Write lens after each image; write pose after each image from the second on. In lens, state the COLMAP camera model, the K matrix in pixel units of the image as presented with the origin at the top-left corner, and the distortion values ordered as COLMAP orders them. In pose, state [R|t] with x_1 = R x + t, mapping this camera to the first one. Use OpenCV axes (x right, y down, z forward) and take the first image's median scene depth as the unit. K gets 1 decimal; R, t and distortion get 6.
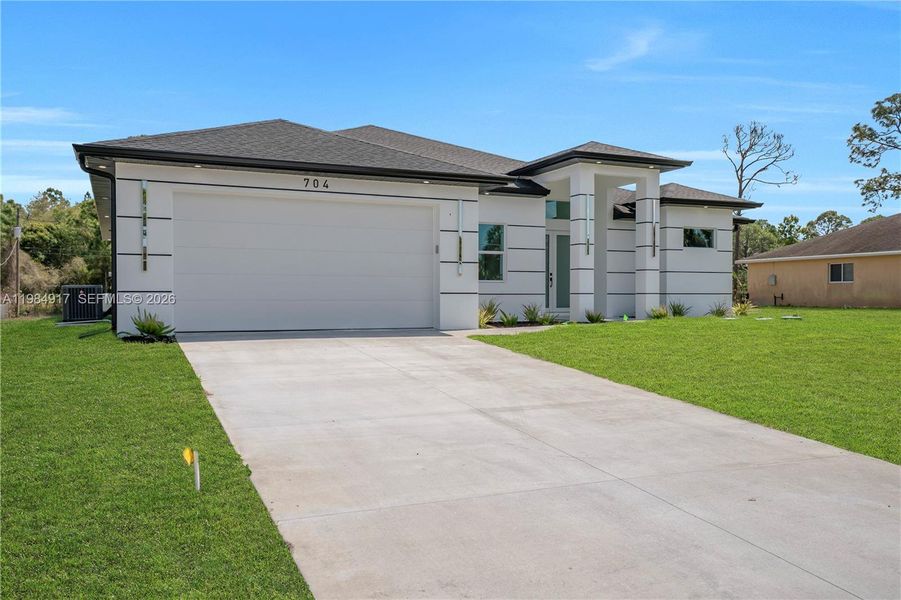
lens RADIAL K [[742.5, 0, 451.5], [0, 742.5, 299.9], [0, 0, 1]] dist [0.054134, 0.006358]
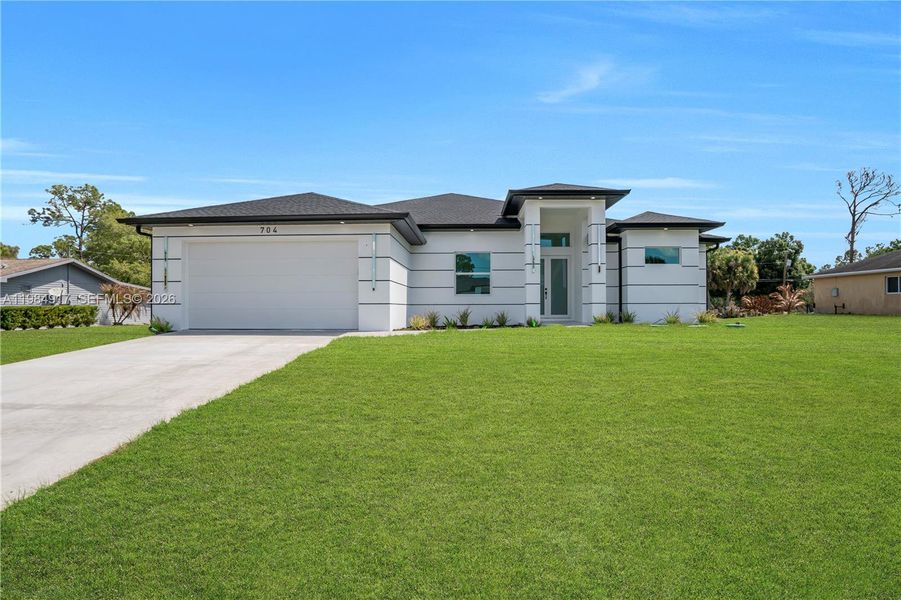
lens RADIAL K [[429.9, 0, 450.2], [0, 429.9, 306.4], [0, 0, 1]] dist [-0.035497, -0.000163]
pose [[0.895847, 0.000300, -0.444363, 0.325123], [-0.001457, 0.999996, -0.002264, -0.002332], [0.444361, 0.002675, 0.895844, 0.254668]]
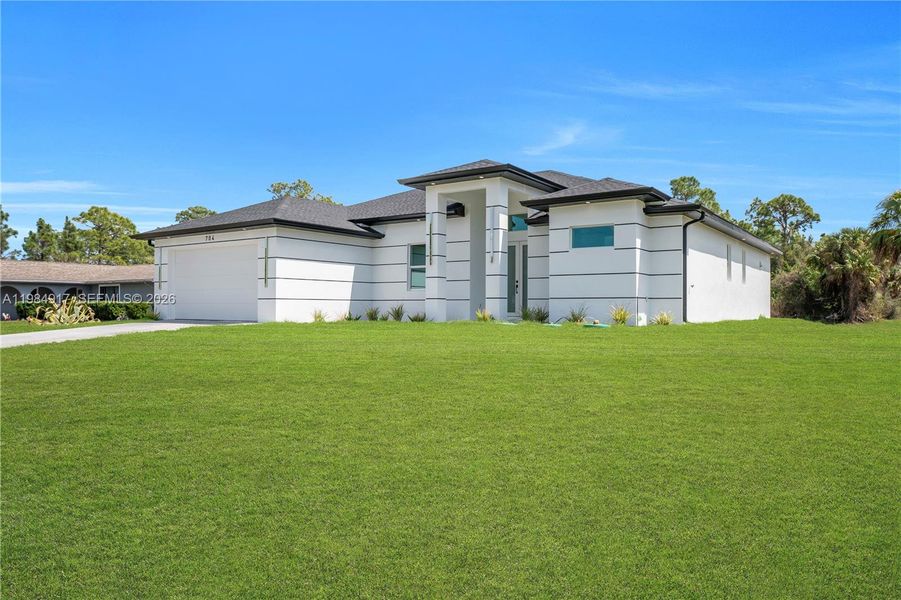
lens RADIAL K [[626.0, 0, 450.0], [0, 626.0, 301.2], [0, 0, 1]] dist [0.018587, -0.000020]
pose [[0.508257, -0.002390, -0.861202, 0.889460], [-0.006681, 0.999955, -0.006717, 0.000893], [0.861180, 0.009168, 0.508218, 0.461444]]
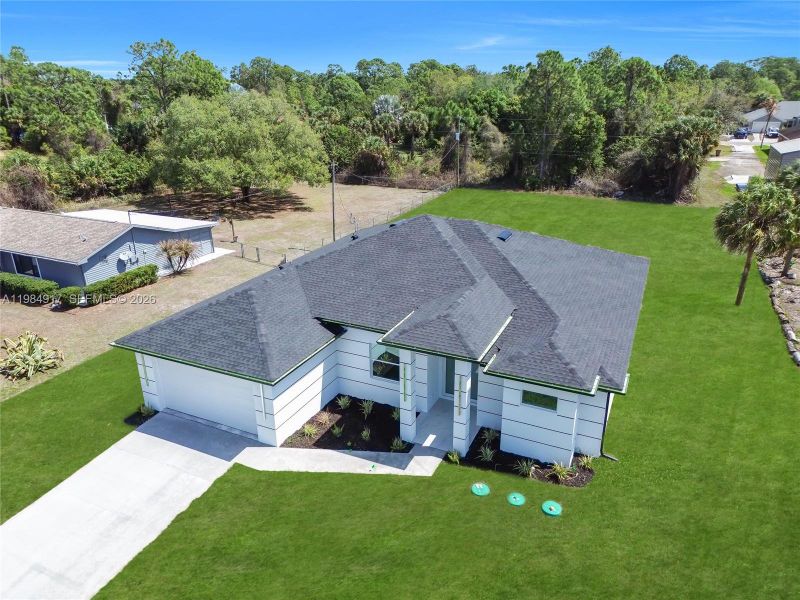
lens RADIAL K [[576.6, 0, 399.4], [0, 576.6, 299.9], [0, 0, 1]] dist [-0.009429, 0.000762]
pose [[0.639819, 0.261046, -0.722833, 0.788623], [0.006124, 0.938783, 0.344455, -0.533973], [0.768501, -0.224816, 0.599052, 0.331345]]
